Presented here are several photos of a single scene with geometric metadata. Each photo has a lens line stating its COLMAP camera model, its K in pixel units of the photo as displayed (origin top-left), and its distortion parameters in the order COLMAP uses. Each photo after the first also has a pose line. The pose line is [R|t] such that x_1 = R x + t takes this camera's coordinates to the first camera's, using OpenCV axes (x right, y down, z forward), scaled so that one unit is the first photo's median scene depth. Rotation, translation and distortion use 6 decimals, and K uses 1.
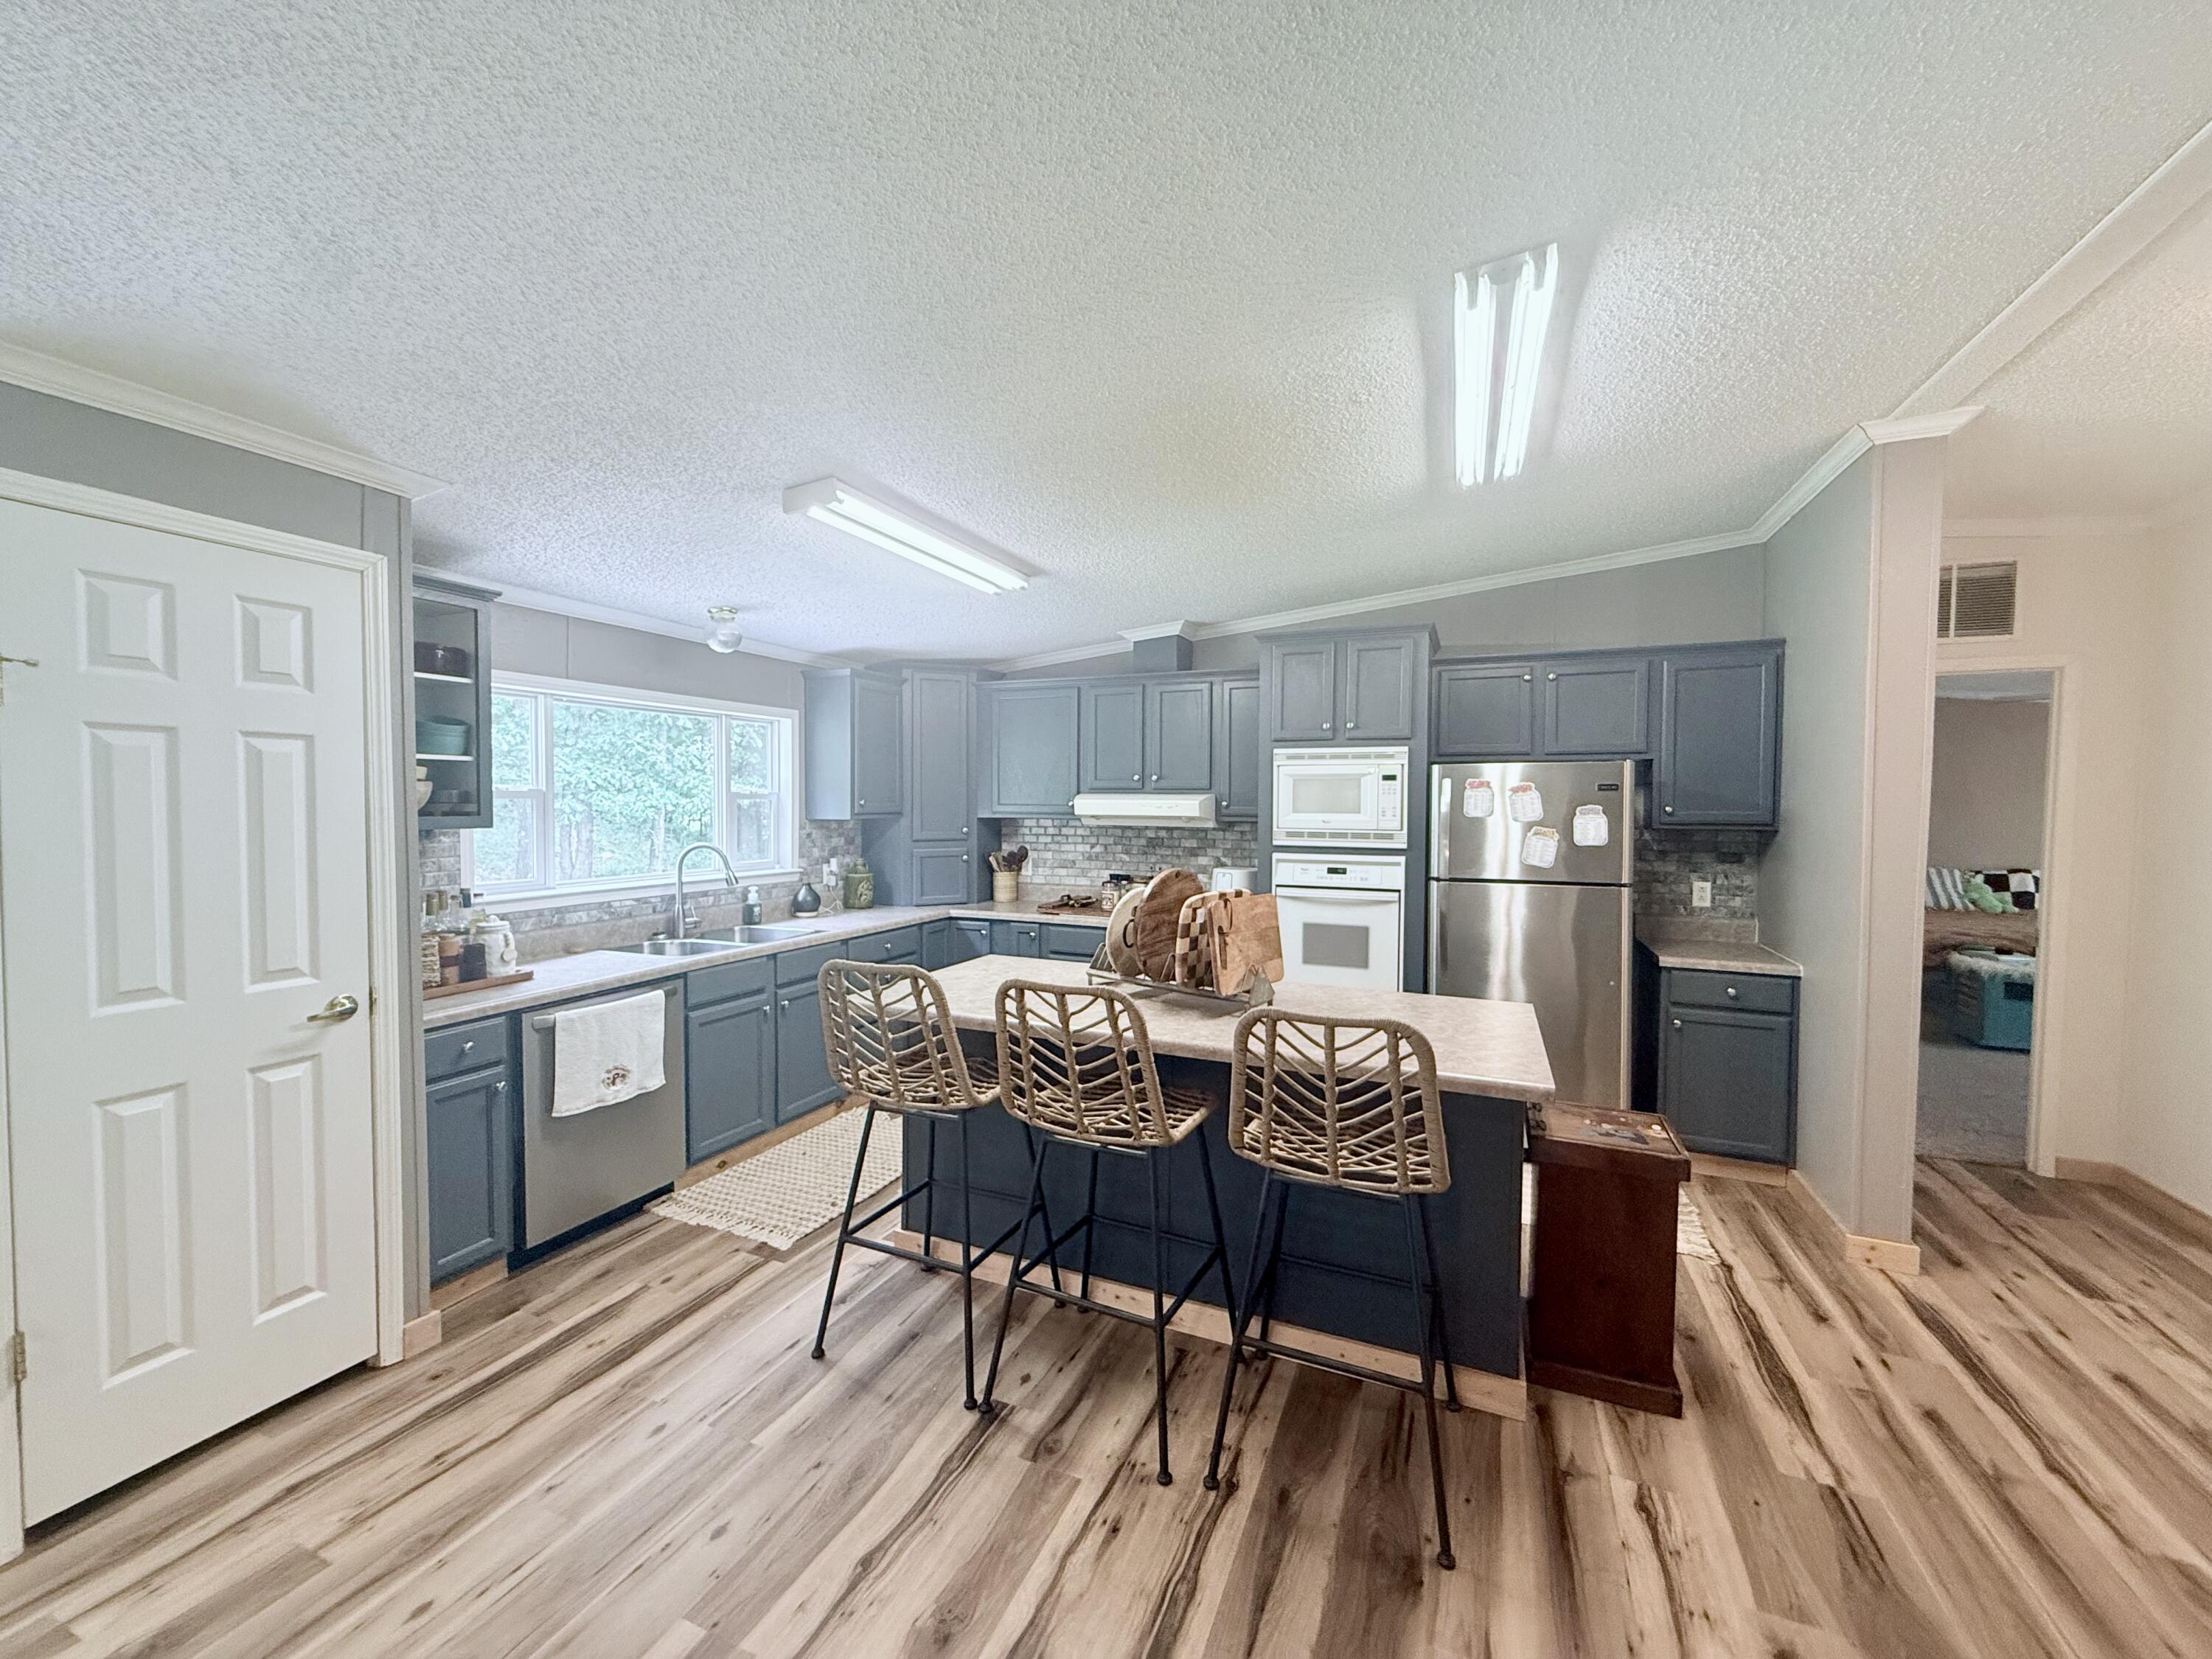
lens RADIAL K [[884.2, 0, 1093.6], [0, 884.2, 832.5], [0, 0, 1]] dist [-0.003918, -0.000564]
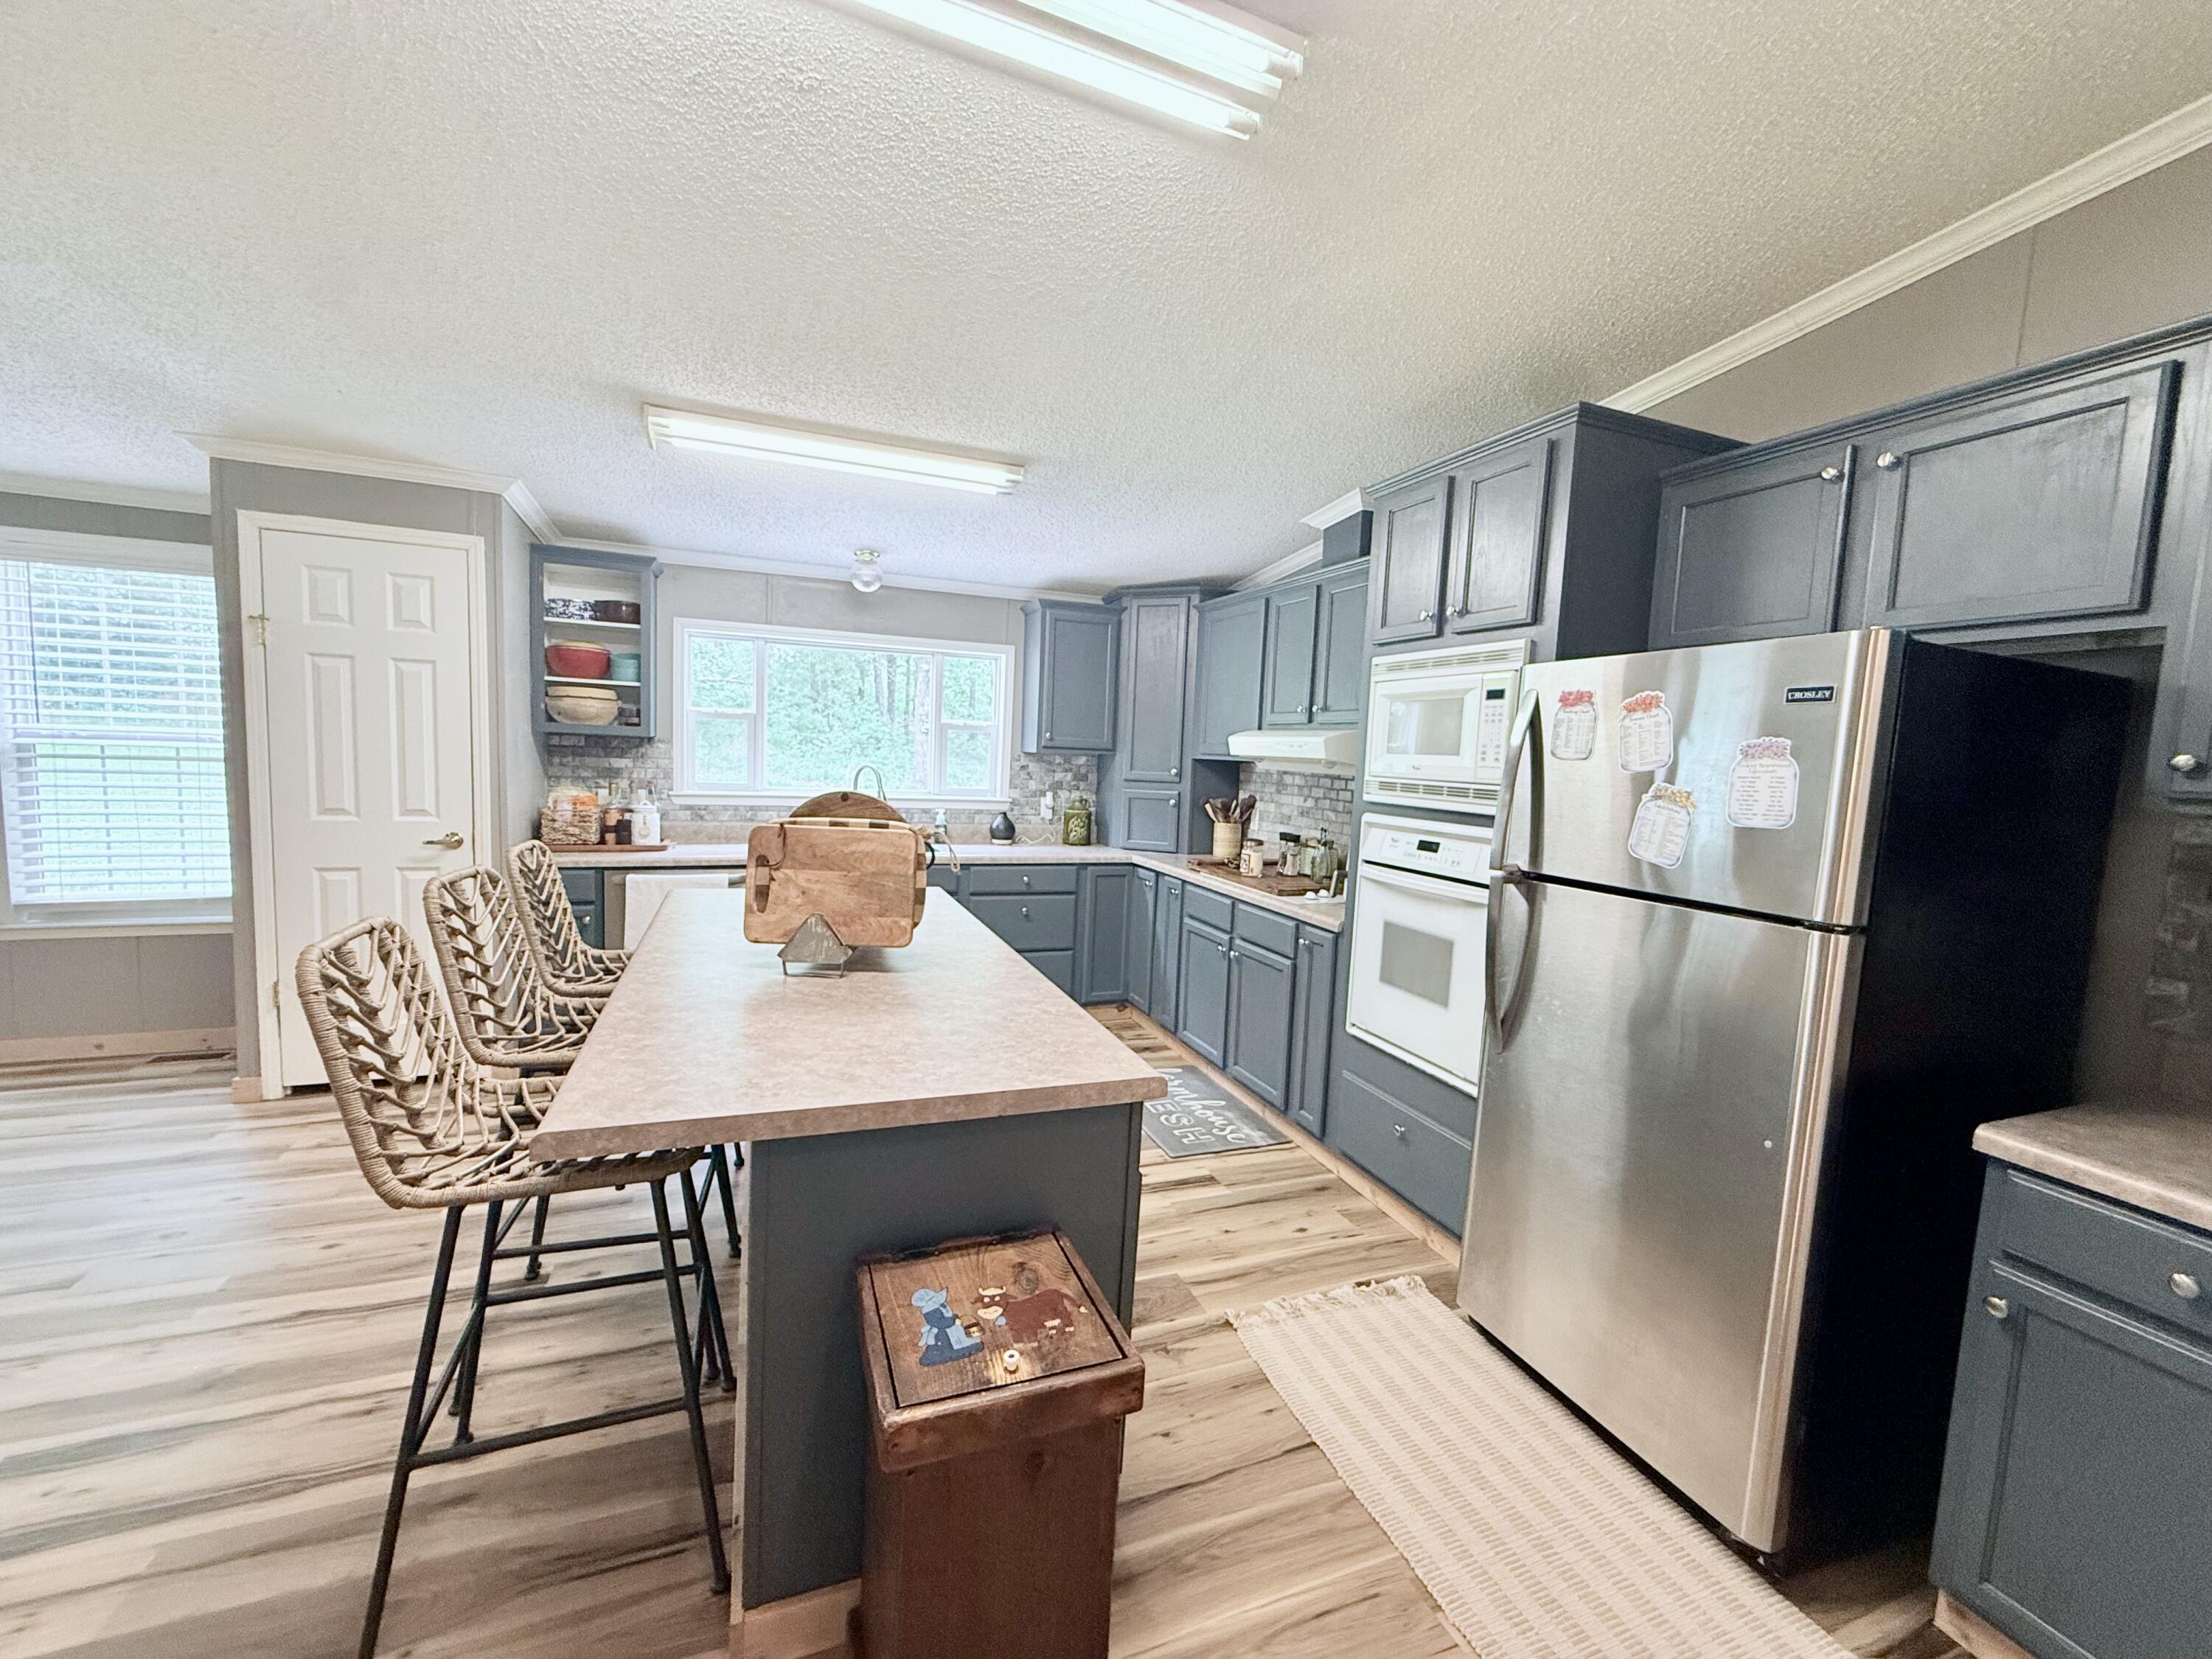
lens RADIAL K [[884.2, 0, 1103.6], [0, 884.2, 825.3], [0, 0, 1]] dist [-0.003918, -0.000564]
pose [[0.702856, 0.084436, -0.706303, 0.566955], [-0.064660, 0.996403, 0.054772, 0.009277], [0.708387, 0.007173, 0.705788, 0.398084]]
